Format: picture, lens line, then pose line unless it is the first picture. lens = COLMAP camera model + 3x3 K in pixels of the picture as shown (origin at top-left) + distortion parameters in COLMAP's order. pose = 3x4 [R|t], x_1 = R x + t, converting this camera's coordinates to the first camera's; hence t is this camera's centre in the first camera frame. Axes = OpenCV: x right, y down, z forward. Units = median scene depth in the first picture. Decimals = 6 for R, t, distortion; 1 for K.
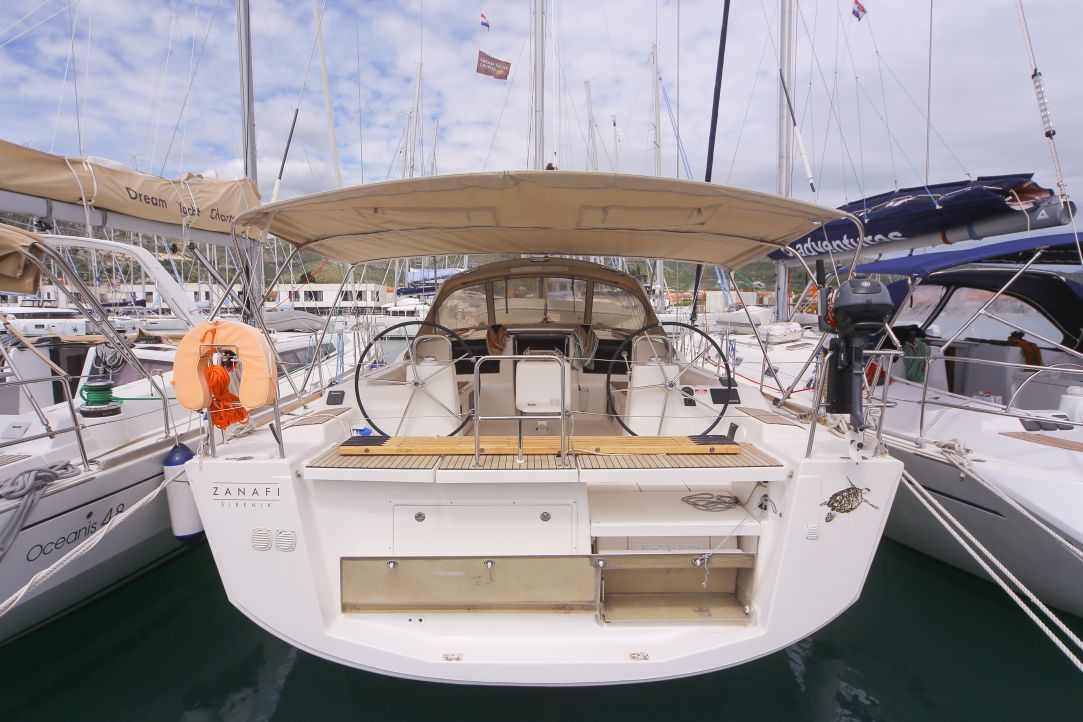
lens RADIAL K [[588.4, 0, 541.6], [0, 588.4, 323.1], [0, 0, 1]] dist [-0.001131, 0.000083]
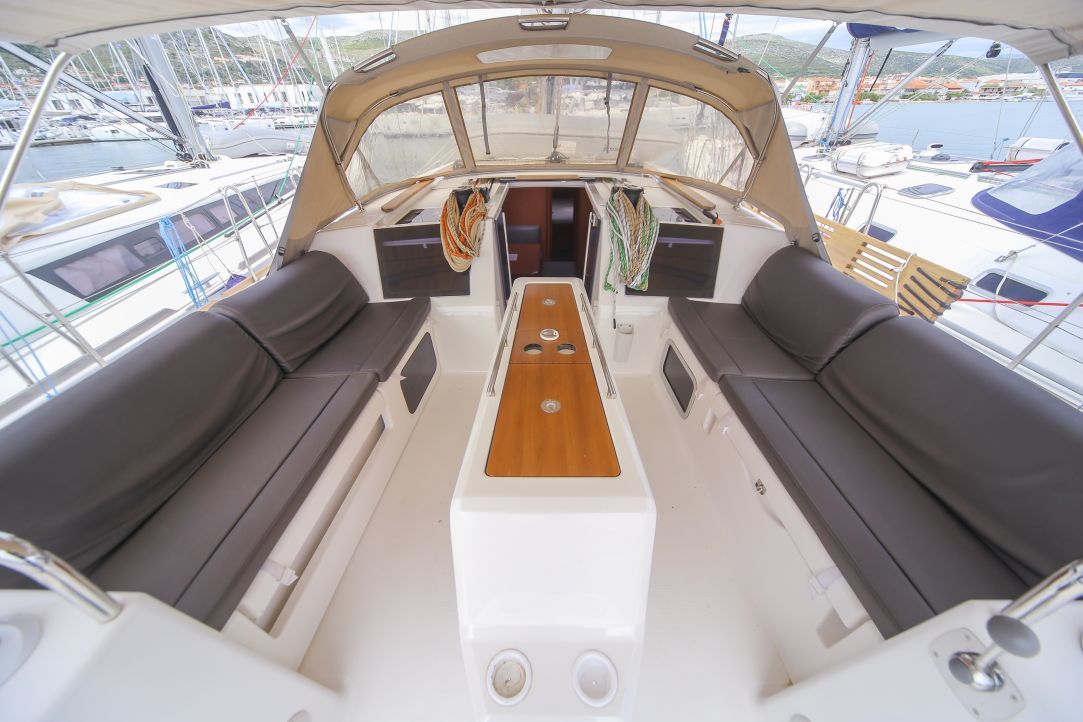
lens RADIAL K [[385.6, 0, 542.3], [0, 385.6, 356.3], [0, 0, 1]] dist [-0.001874, -0.000273]
pose [[0.999629, -0.003508, -0.027023, 0.003220], [0.017320, 0.847368, 0.530723, -0.039457], [0.021037, -0.530994, 0.847114, 0.477788]]
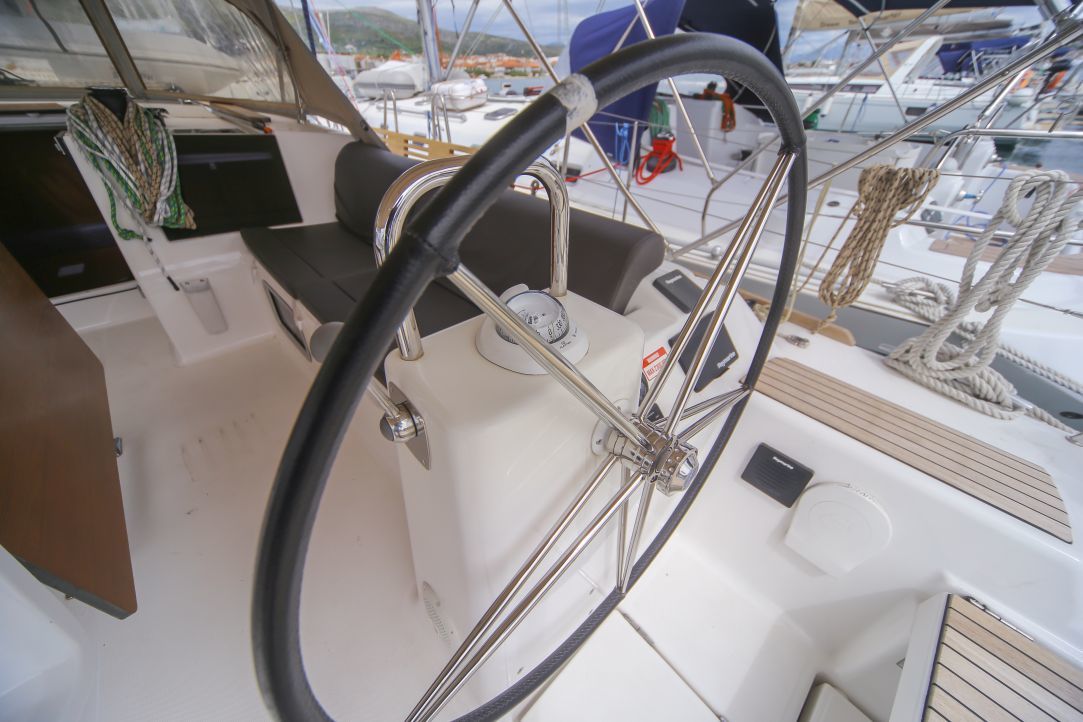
lens RADIAL K [[381.8, 0, 544.0], [0, 381.8, 359.6], [0, 0, 1]] dist [-0.001314, 0.000125]
pose [[0.751546, -0.402750, 0.522467, 0.068003], [0.024692, 0.808618, 0.587815, 0.005862], [-0.659219, -0.428870, 0.617658, 0.462622]]
